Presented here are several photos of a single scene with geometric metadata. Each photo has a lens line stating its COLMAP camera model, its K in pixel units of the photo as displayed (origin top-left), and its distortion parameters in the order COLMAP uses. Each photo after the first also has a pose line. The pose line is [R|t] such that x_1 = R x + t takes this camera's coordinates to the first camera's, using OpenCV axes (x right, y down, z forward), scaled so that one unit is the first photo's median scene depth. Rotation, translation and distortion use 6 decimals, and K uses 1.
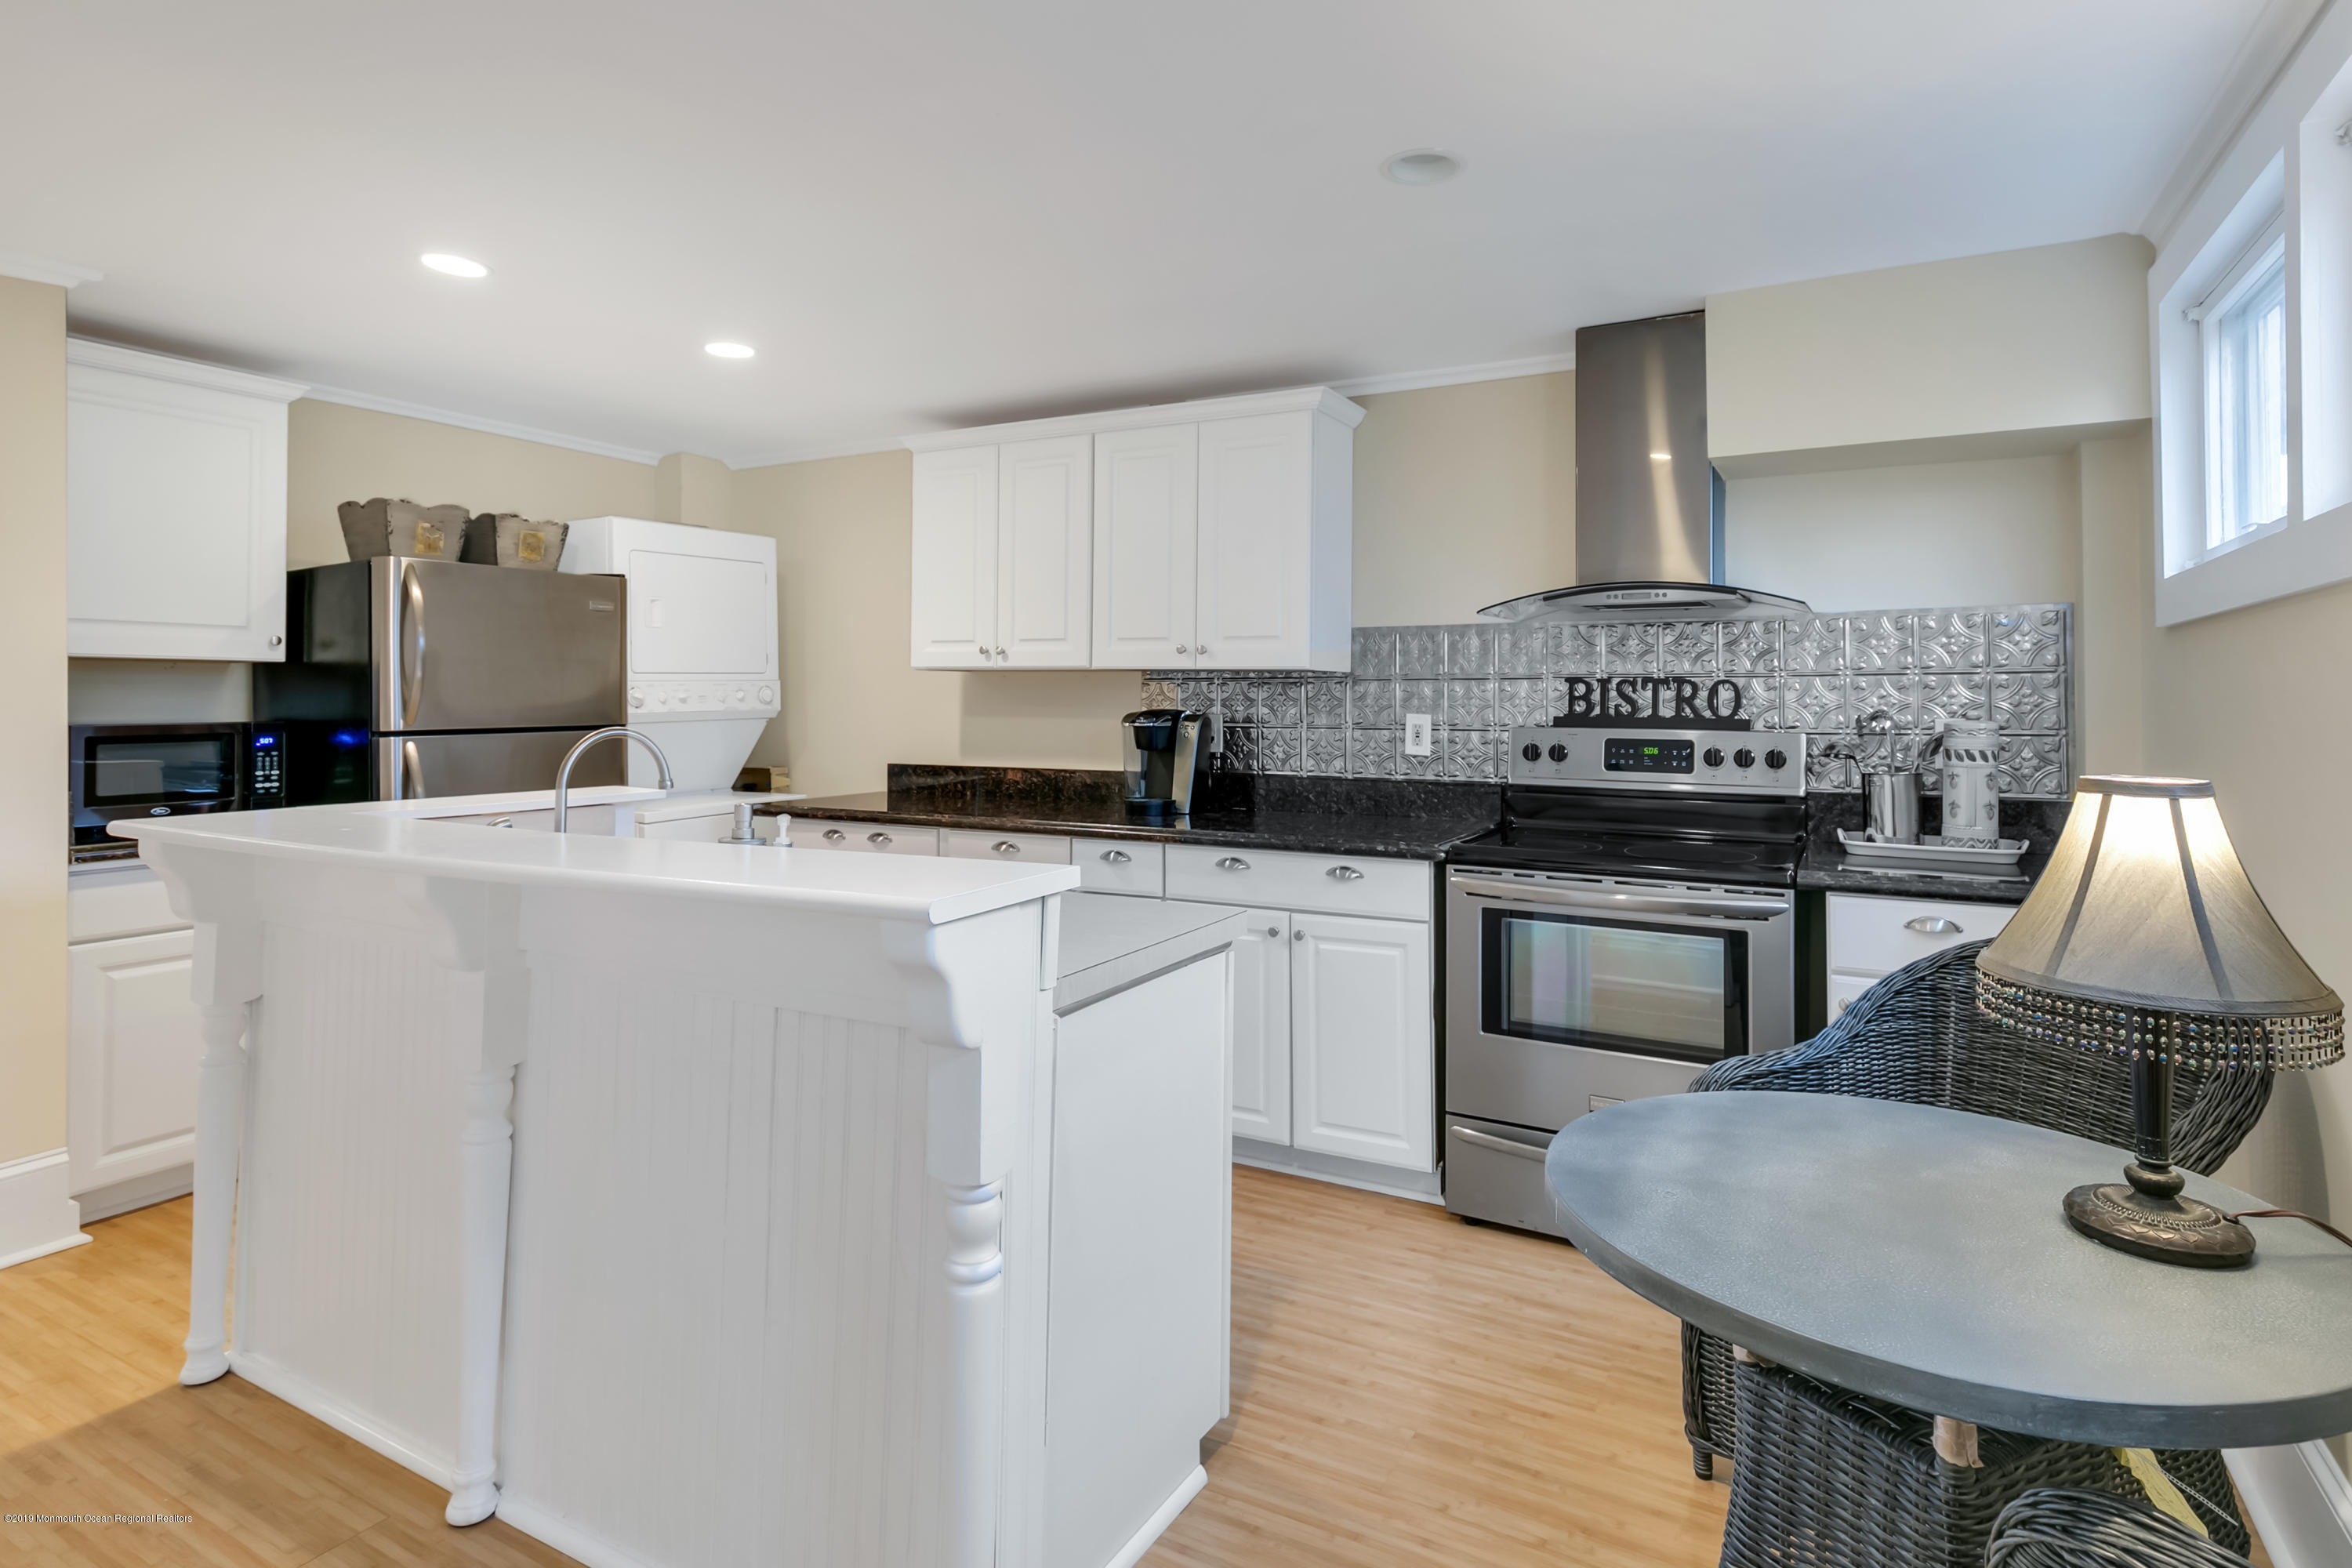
lens RADIAL K [[1220.8, 0, 1192.4], [0, 1220.8, 680.0], [0, 0, 1]] dist [0.002453, 0.000408]
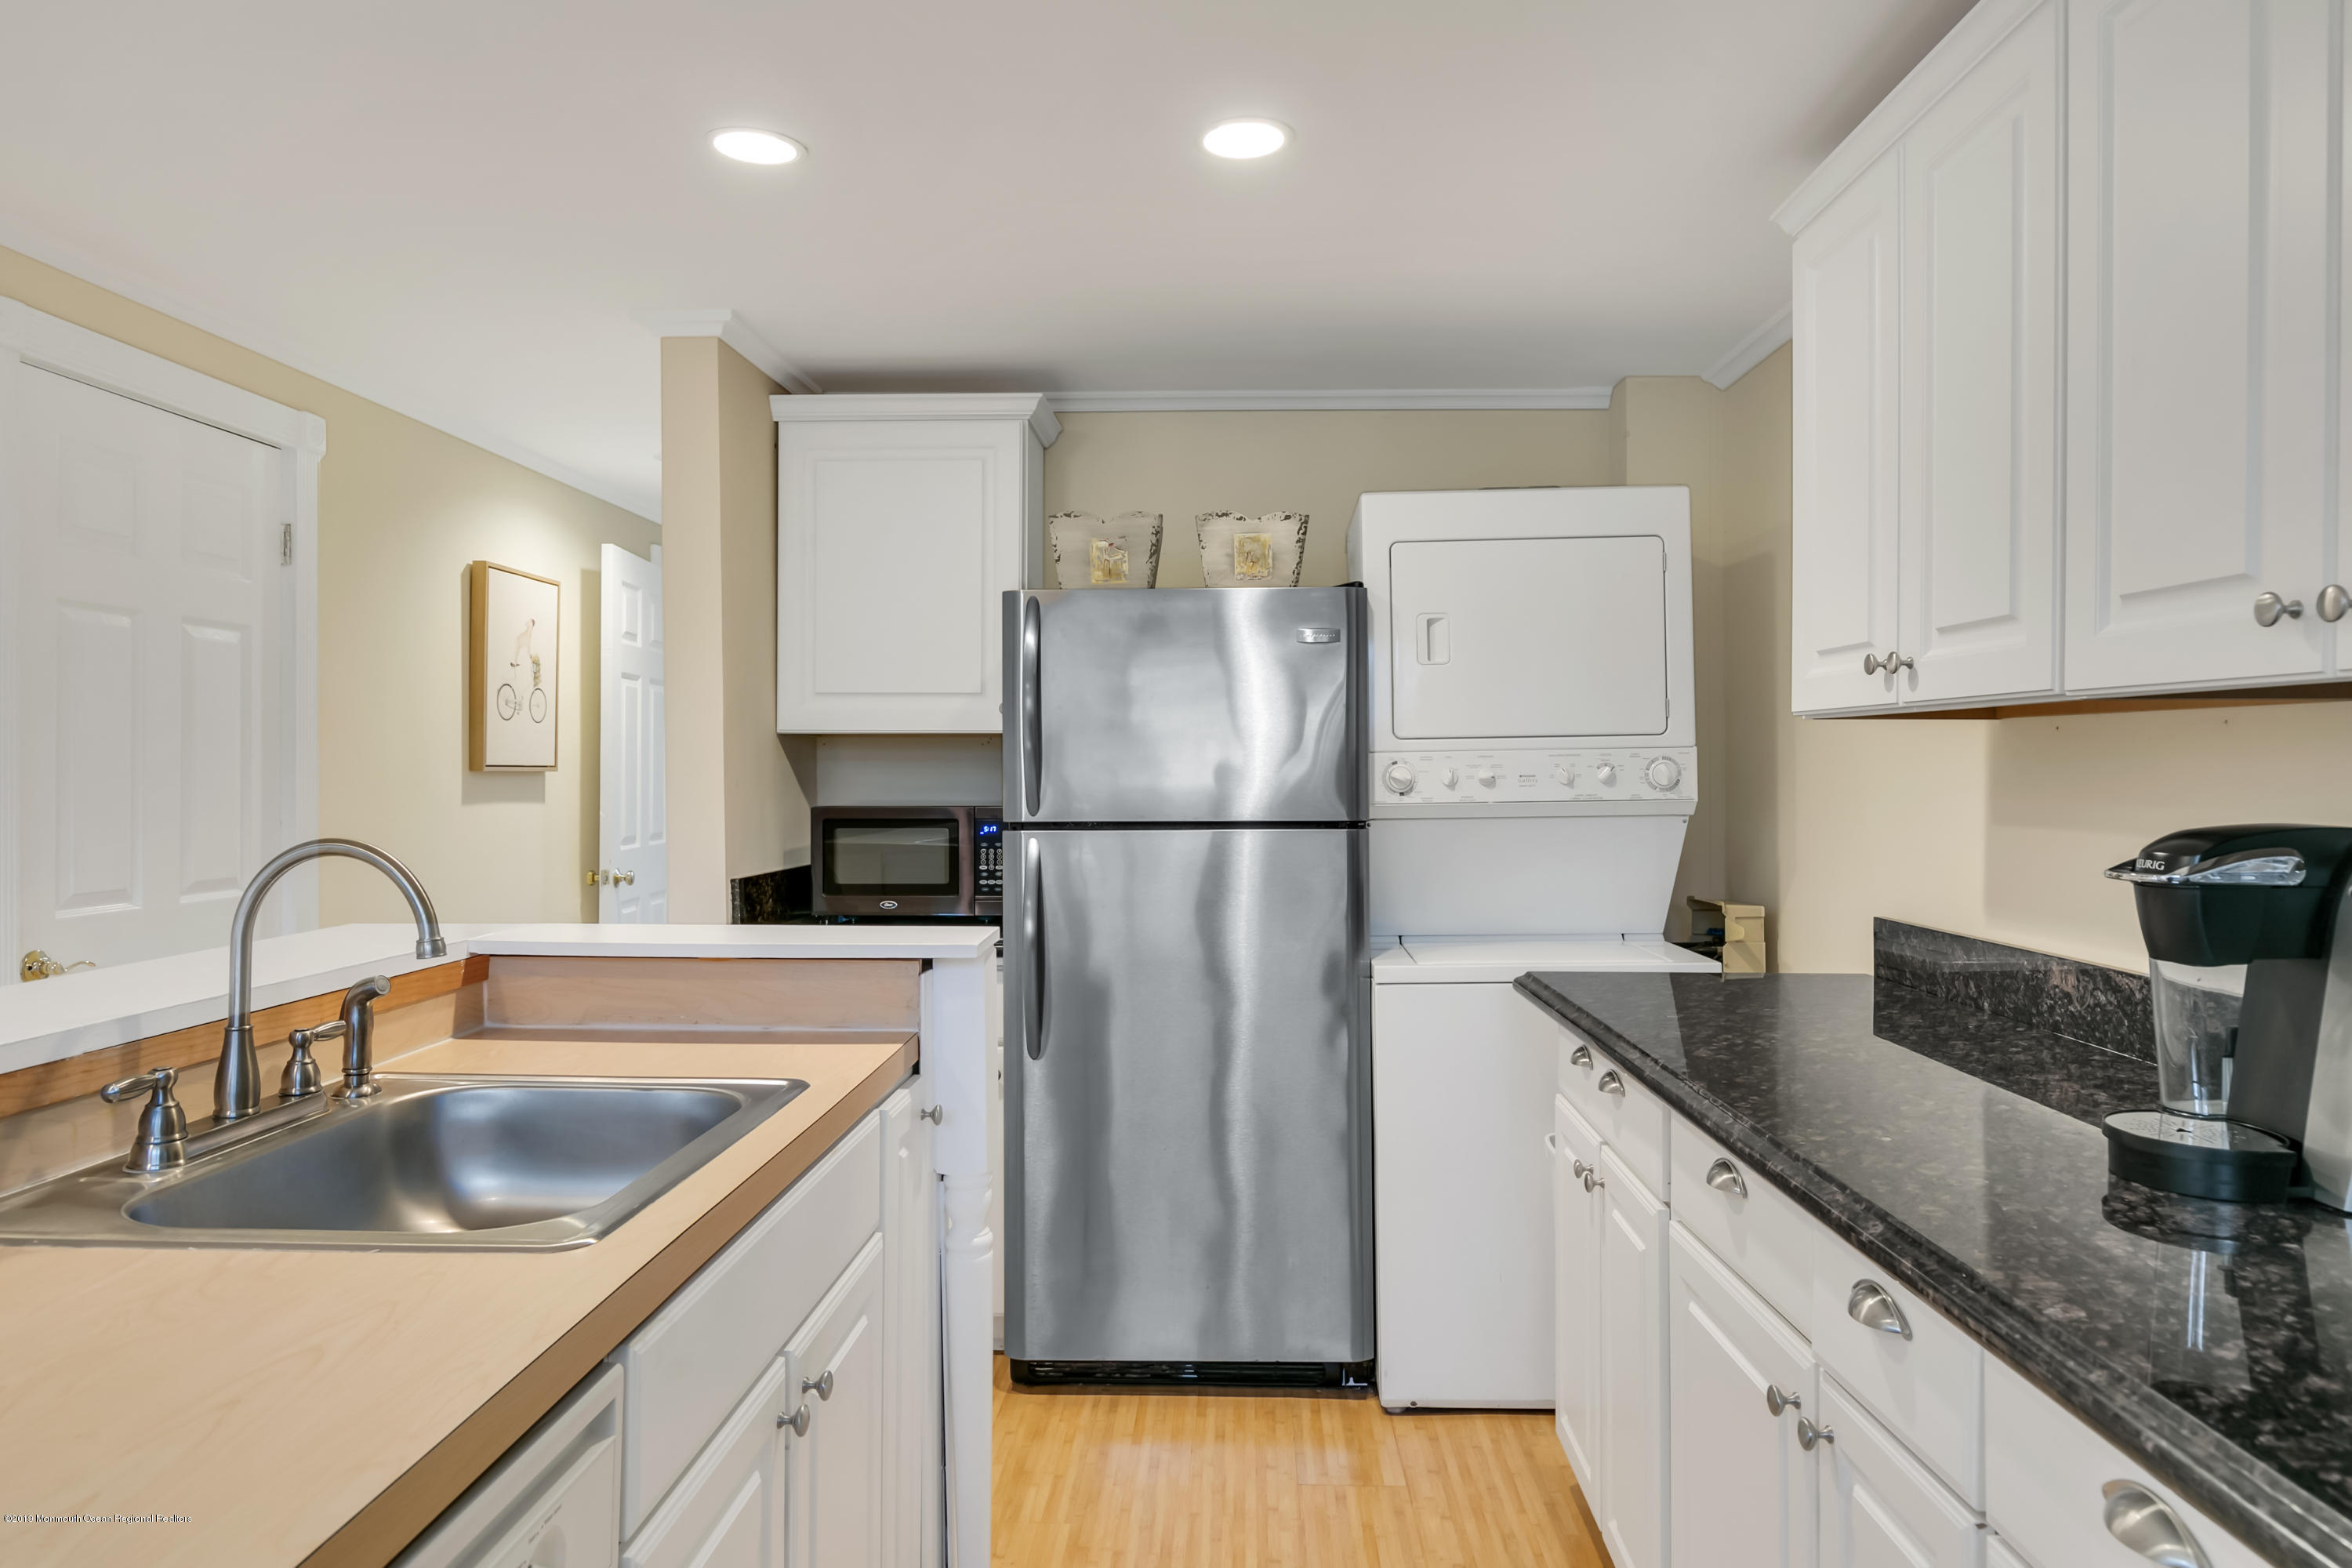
lens RADIAL K [[1448.6, 0, 1174.4], [0, 1448.6, 751.3], [0, 0, 1]] dist [-0.001349, -0.000088]
pose [[0.447109, -0.013212, -0.894382, 0.158055], [0.012999, 0.999881, -0.008272, 0.005752], [0.894385, -0.007927, 0.447228, 0.590761]]
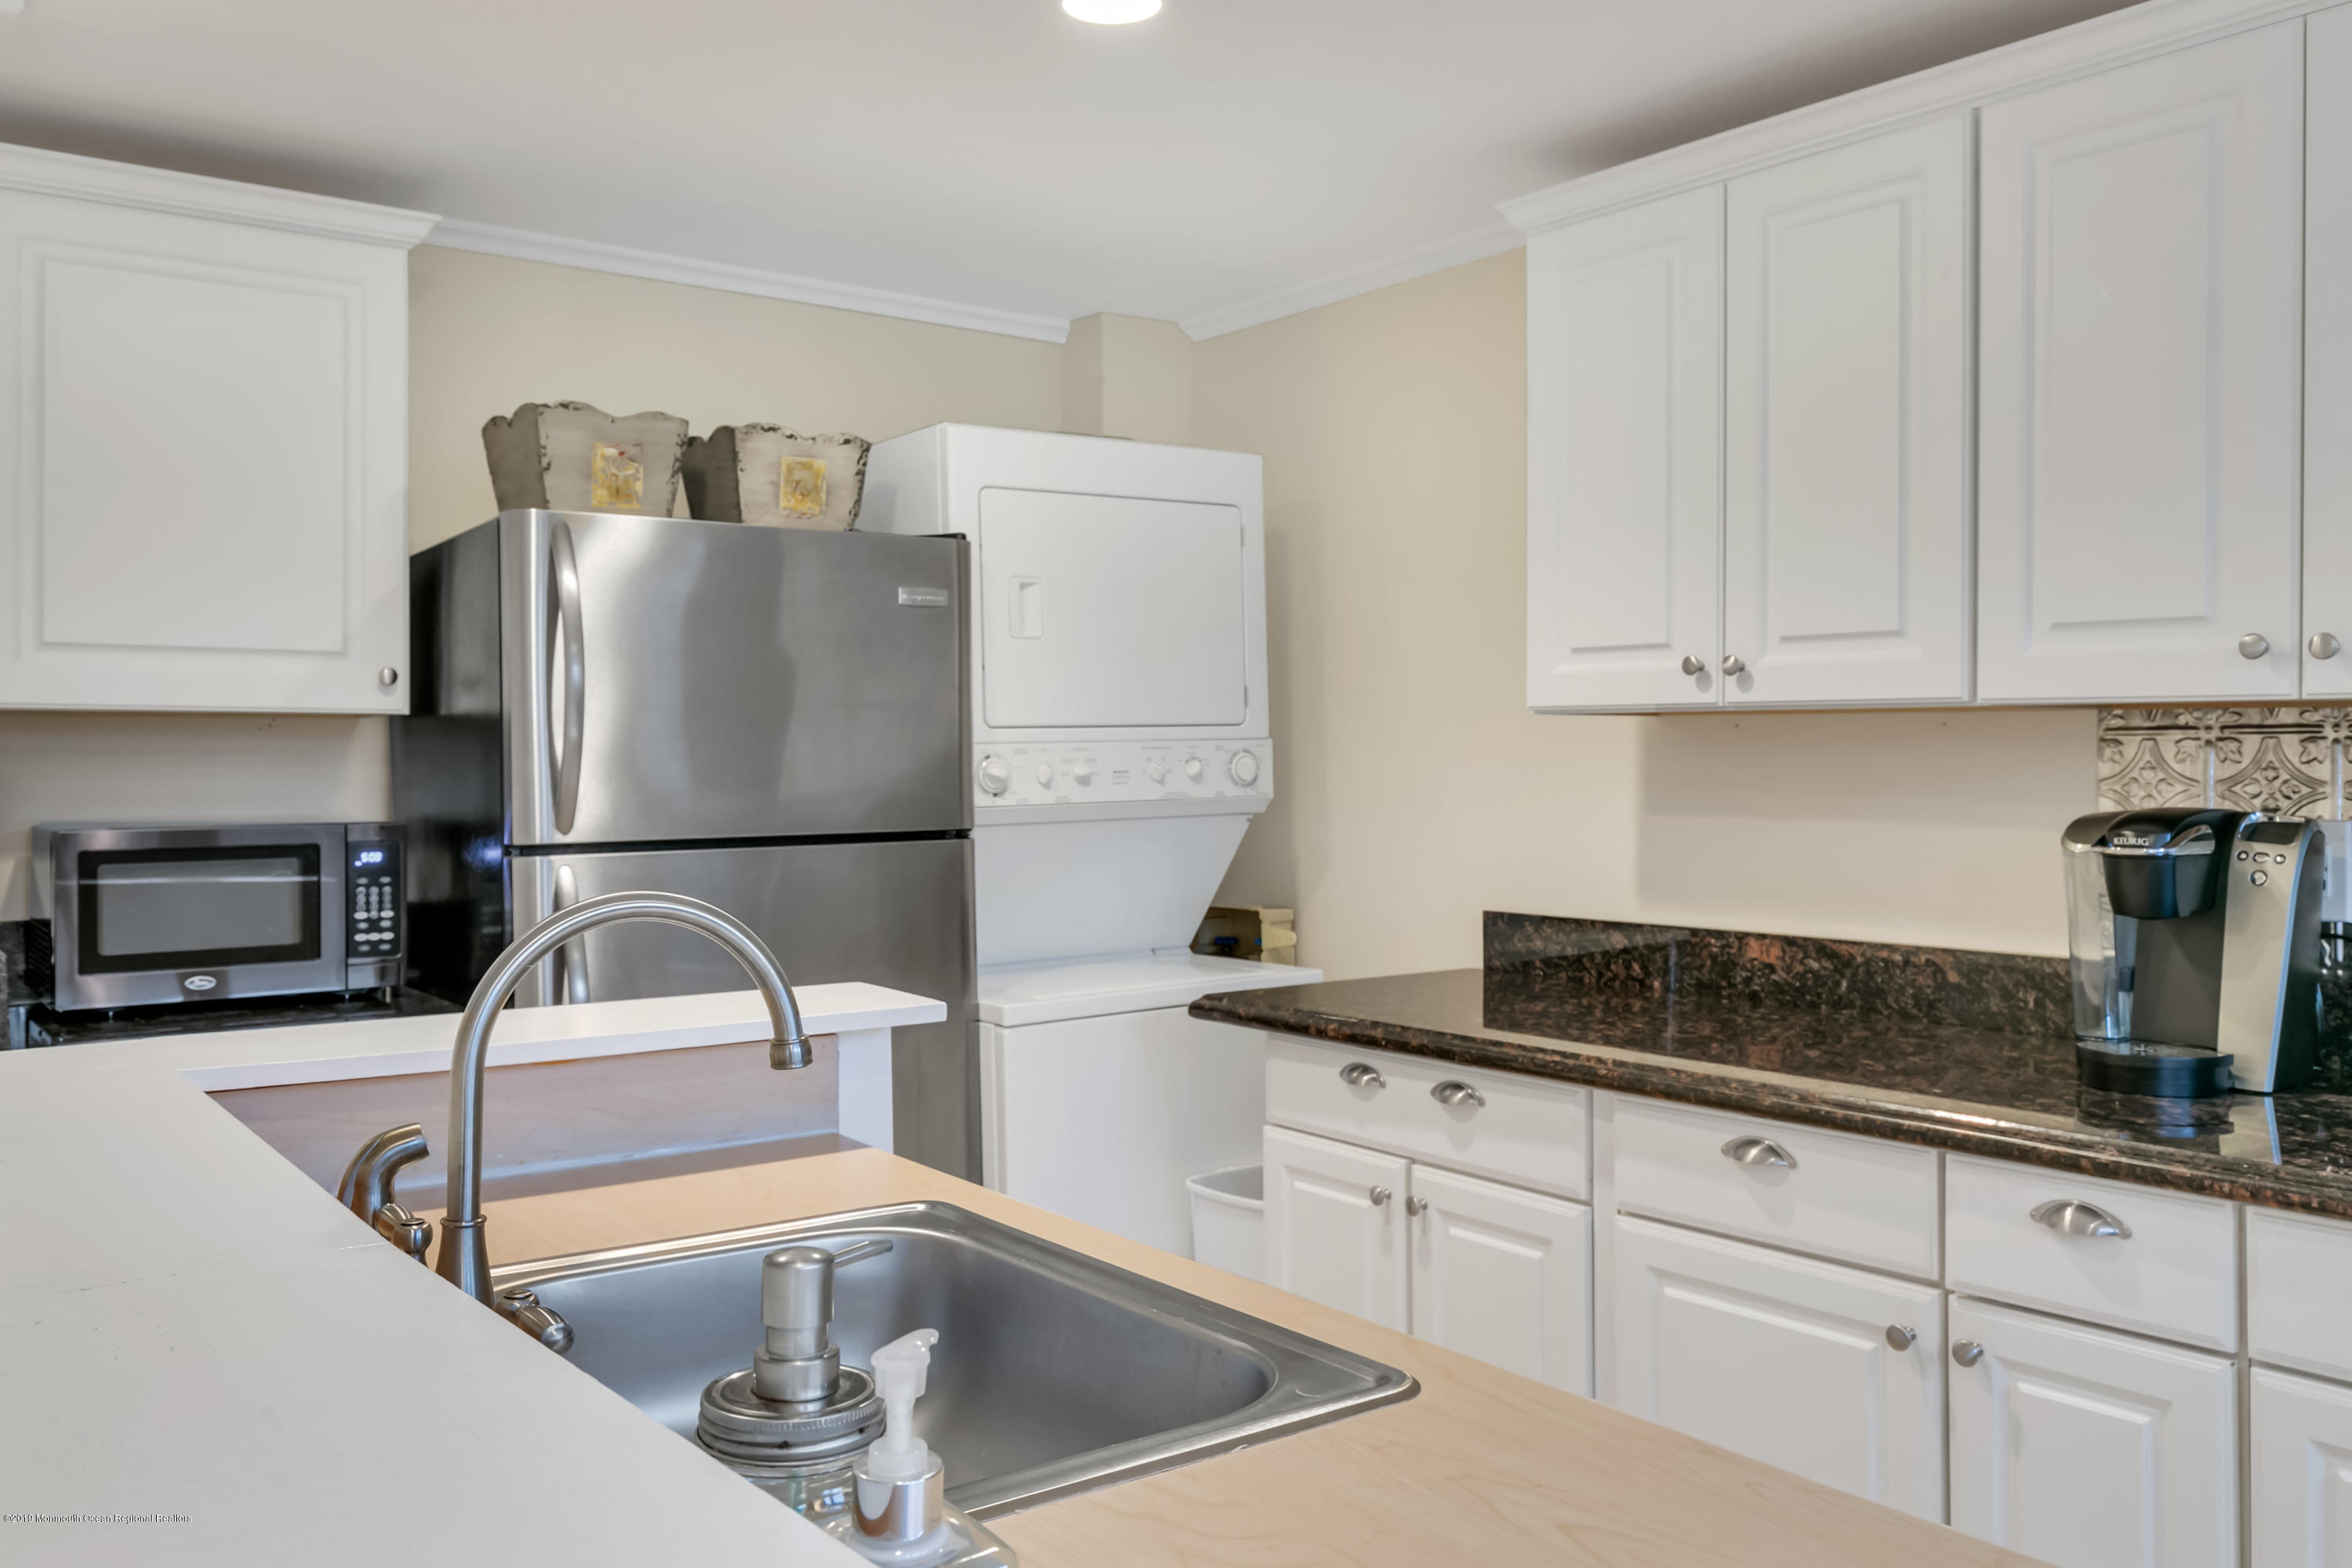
lens RADIAL K [[1873.7, 0, 1171.9], [0, 1873.7, 749.9], [0, 0, 1]] dist [0.002934, 0.006694]
pose [[0.910442, -0.005907, -0.413594, -0.066714], [0.010113, 0.999917, 0.007982, -0.001817], [0.413513, -0.011450, 0.910426, 0.331385]]
